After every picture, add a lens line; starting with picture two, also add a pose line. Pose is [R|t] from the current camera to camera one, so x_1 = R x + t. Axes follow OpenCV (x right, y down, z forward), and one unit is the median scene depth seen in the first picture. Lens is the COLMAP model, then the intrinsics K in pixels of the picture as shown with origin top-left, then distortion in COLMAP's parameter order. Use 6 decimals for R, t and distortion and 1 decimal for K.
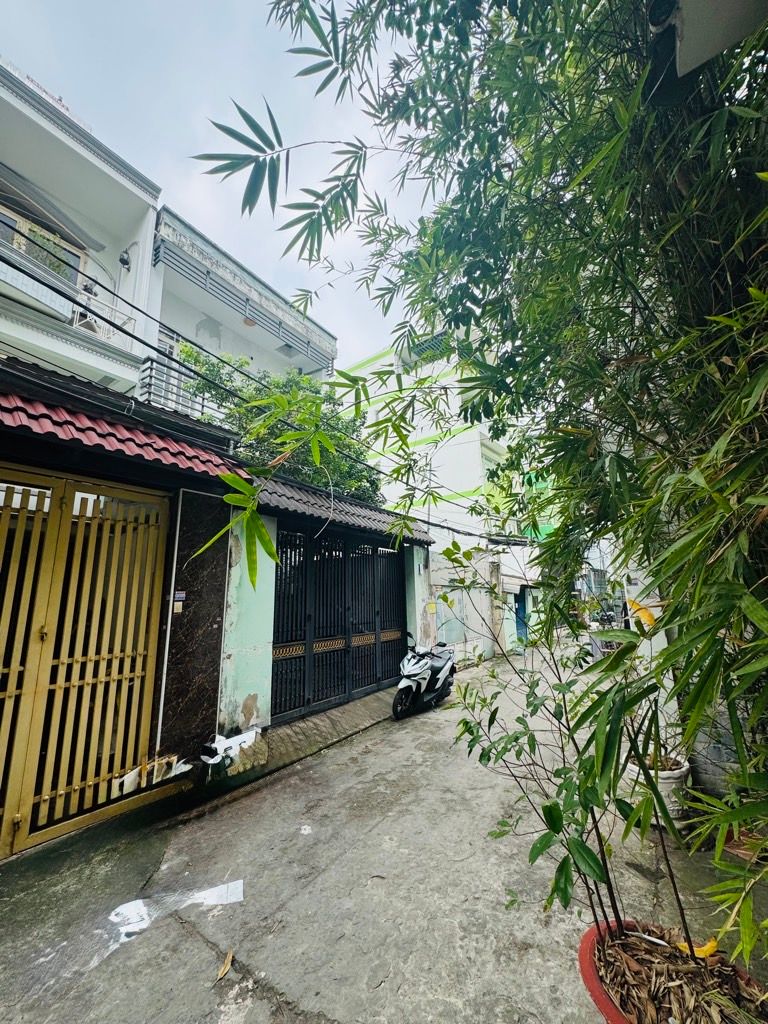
lens RADIAL K [[412.1, 0, 383.9], [0, 412.1, 509.6], [0, 0, 1]] dist [-0.004283, -0.000092]
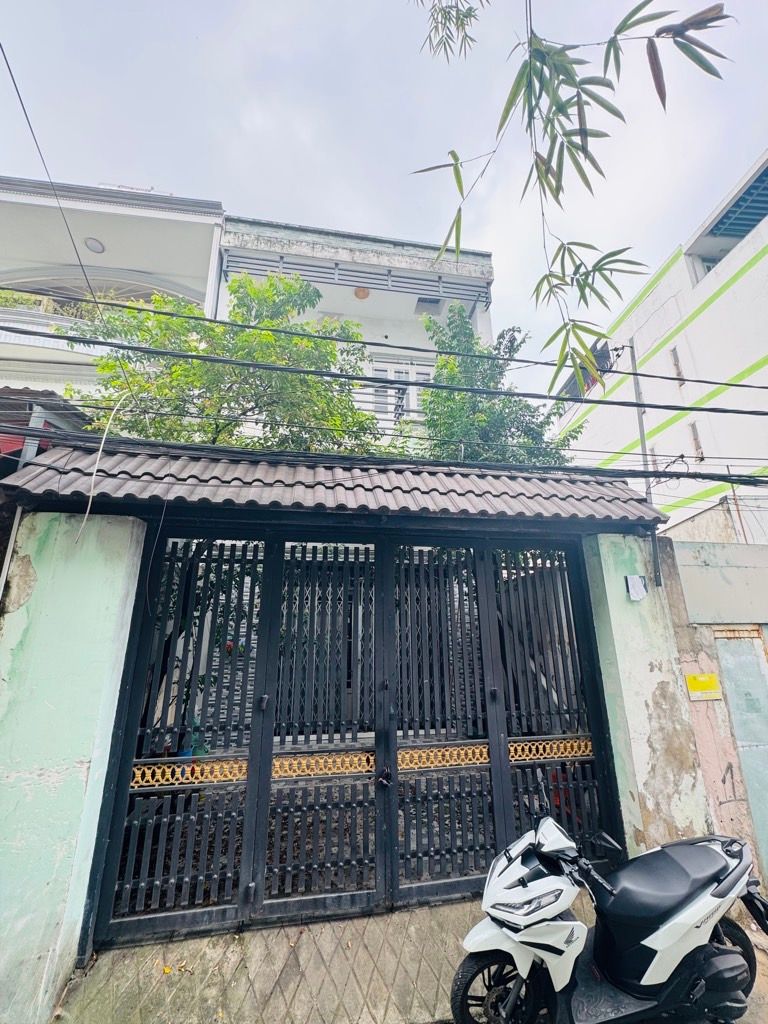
lens RADIAL K [[412.1, 0, 384.2], [0, 412.1, 517.9], [0, 0, 1]] dist [-0.004283, -0.000092]
pose [[0.686690, -0.187964, -0.702229, 0.221668], [0.149061, 0.981875, -0.117055, 0.088012], [0.711503, -0.024295, 0.702263, 0.546785]]
